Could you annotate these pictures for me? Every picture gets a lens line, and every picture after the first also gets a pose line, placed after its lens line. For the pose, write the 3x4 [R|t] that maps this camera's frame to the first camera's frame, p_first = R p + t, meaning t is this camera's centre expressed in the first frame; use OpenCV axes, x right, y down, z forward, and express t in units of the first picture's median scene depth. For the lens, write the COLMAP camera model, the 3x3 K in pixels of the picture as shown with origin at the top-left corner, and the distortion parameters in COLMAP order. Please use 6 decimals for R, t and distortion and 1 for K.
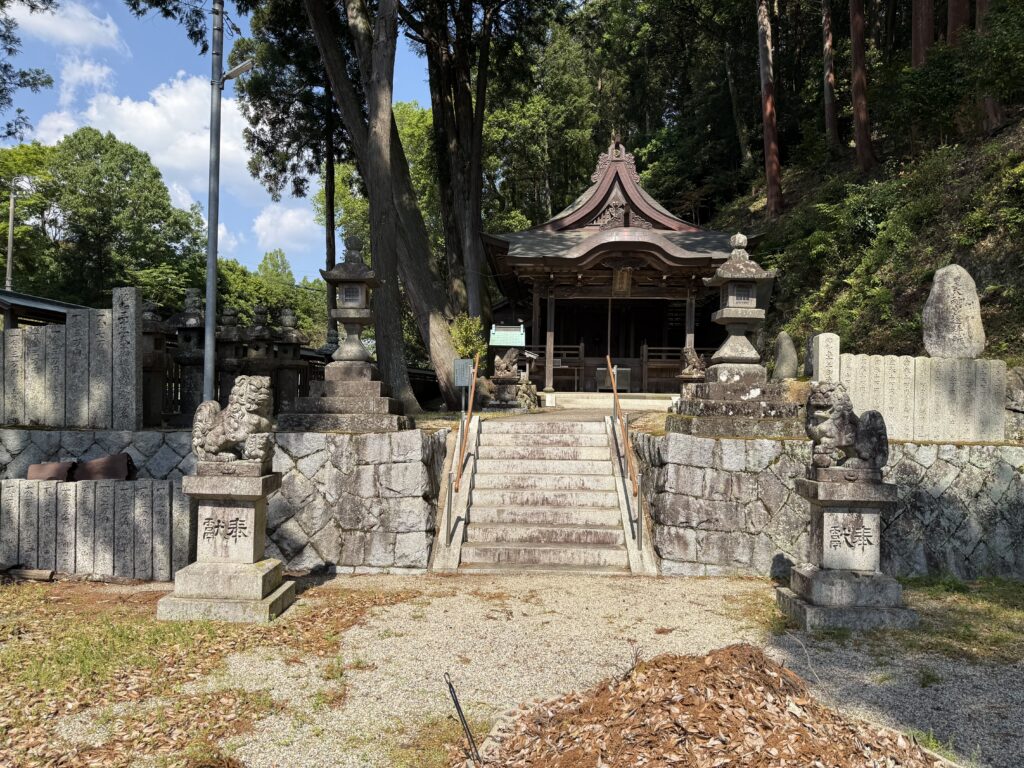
lens RADIAL K [[719.7, 0, 512.0], [0, 719.7, 384.0], [0, 0, 1]] dist [-0.000415, -0.001735]
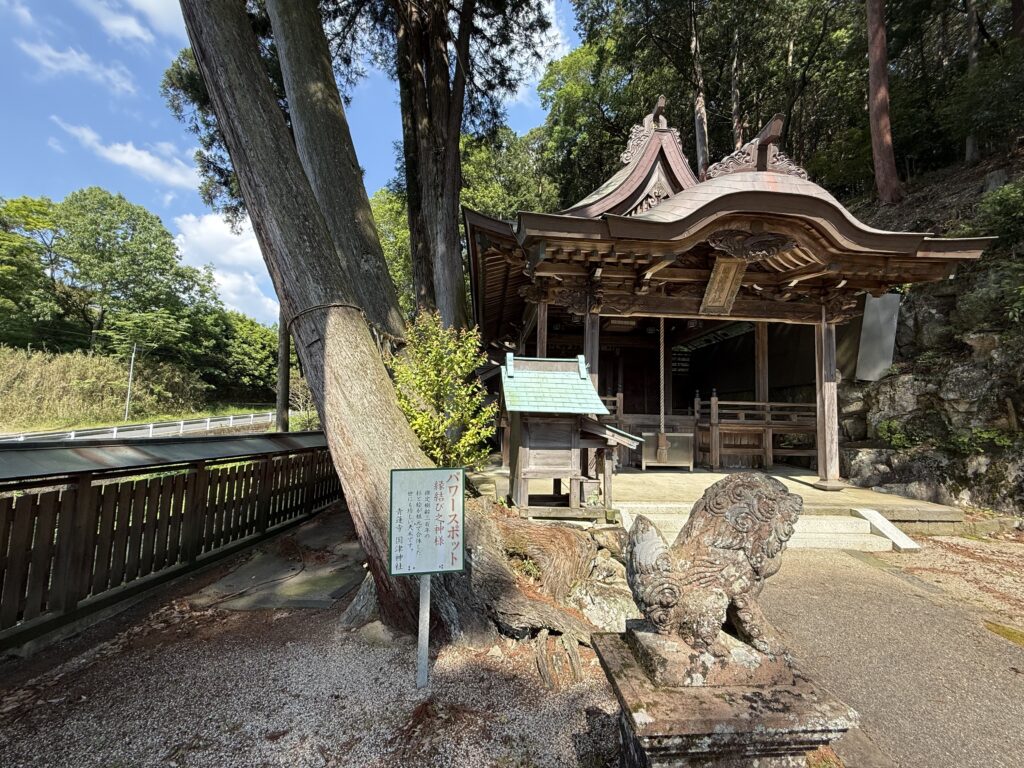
lens RADIAL K [[401.2, 0, 512.0], [0, 401.2, 384.0], [0, 0, 1]] dist [0.000284, 0.000101]
pose [[0.991962, 0.013799, 0.125781, -0.041581], [-0.007299, 0.998621, -0.051996, -0.044225], [-0.126325, 0.050660, 0.990694, 0.632477]]
